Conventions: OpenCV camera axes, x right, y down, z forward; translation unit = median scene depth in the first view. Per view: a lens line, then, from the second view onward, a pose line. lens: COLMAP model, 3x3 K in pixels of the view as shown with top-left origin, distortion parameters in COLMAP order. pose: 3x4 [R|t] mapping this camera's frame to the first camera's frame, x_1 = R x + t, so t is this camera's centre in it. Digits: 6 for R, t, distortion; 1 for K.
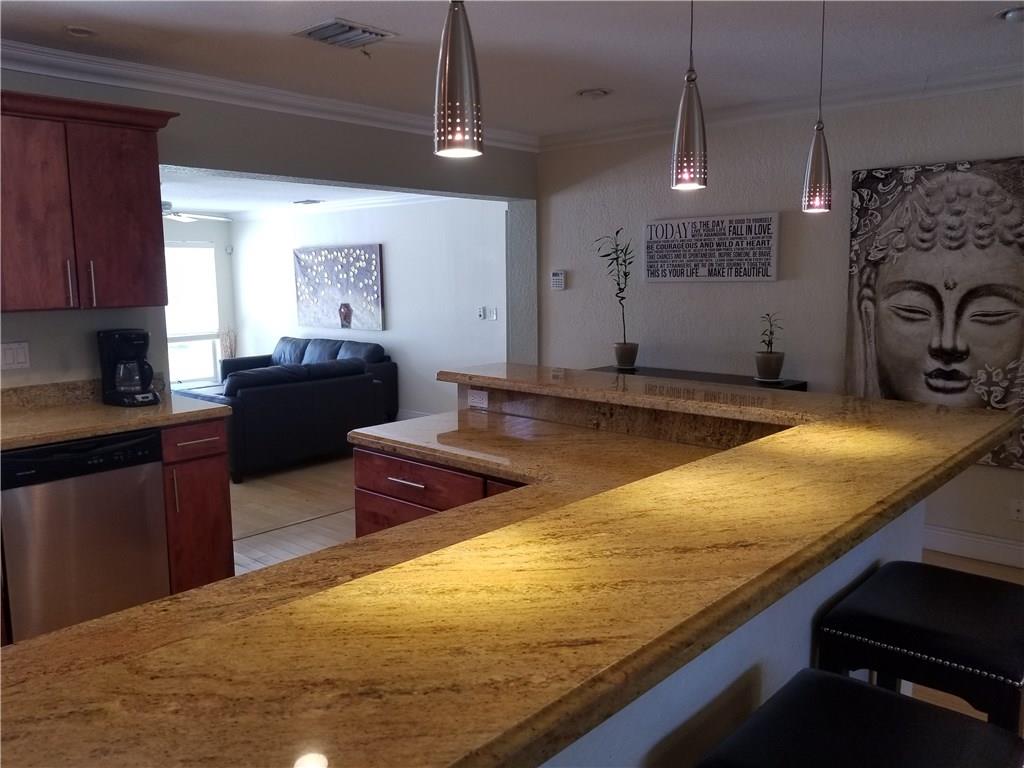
lens RADIAL K [[804.2, 0, 508.3], [0, 804.2, 387.7], [0, 0, 1]] dist [0.069510, -0.087750]
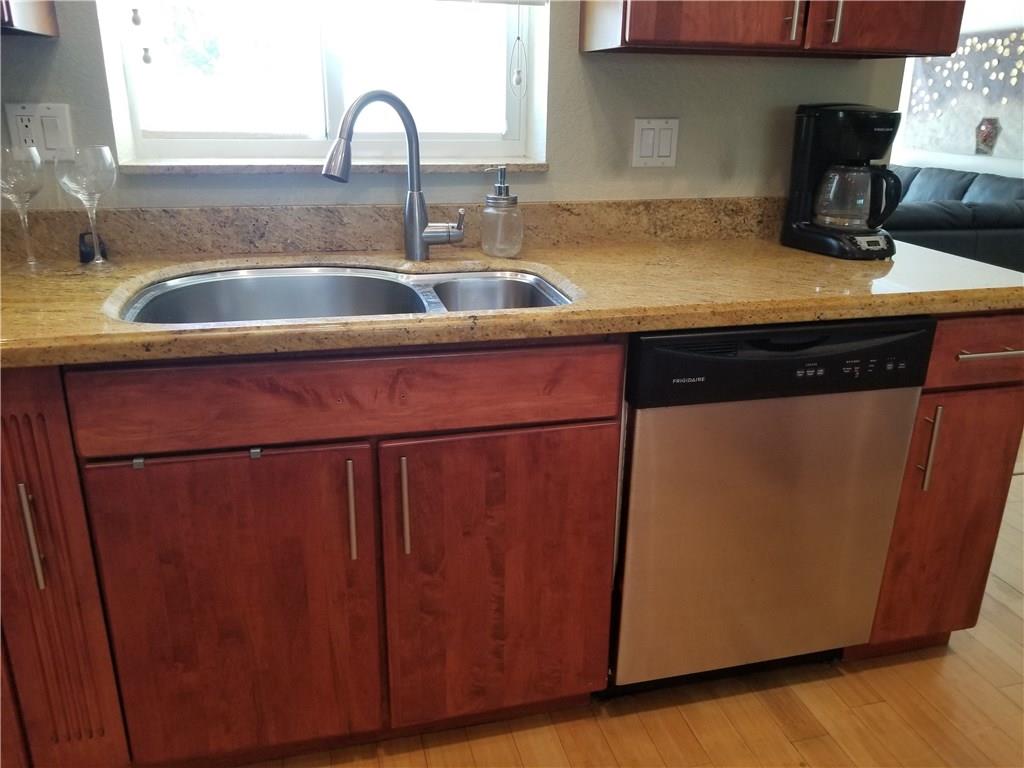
lens RADIAL K [[804.2, 0, 510.0], [0, 804.2, 381.4], [0, 0, 1]] dist [0.069510, -0.087750]
pose [[0.831479, 0.208581, -0.514914, -0.160893], [-0.106283, 0.969448, 0.221077, 0.003536], [0.545295, -0.129094, 0.828244, 0.200940]]
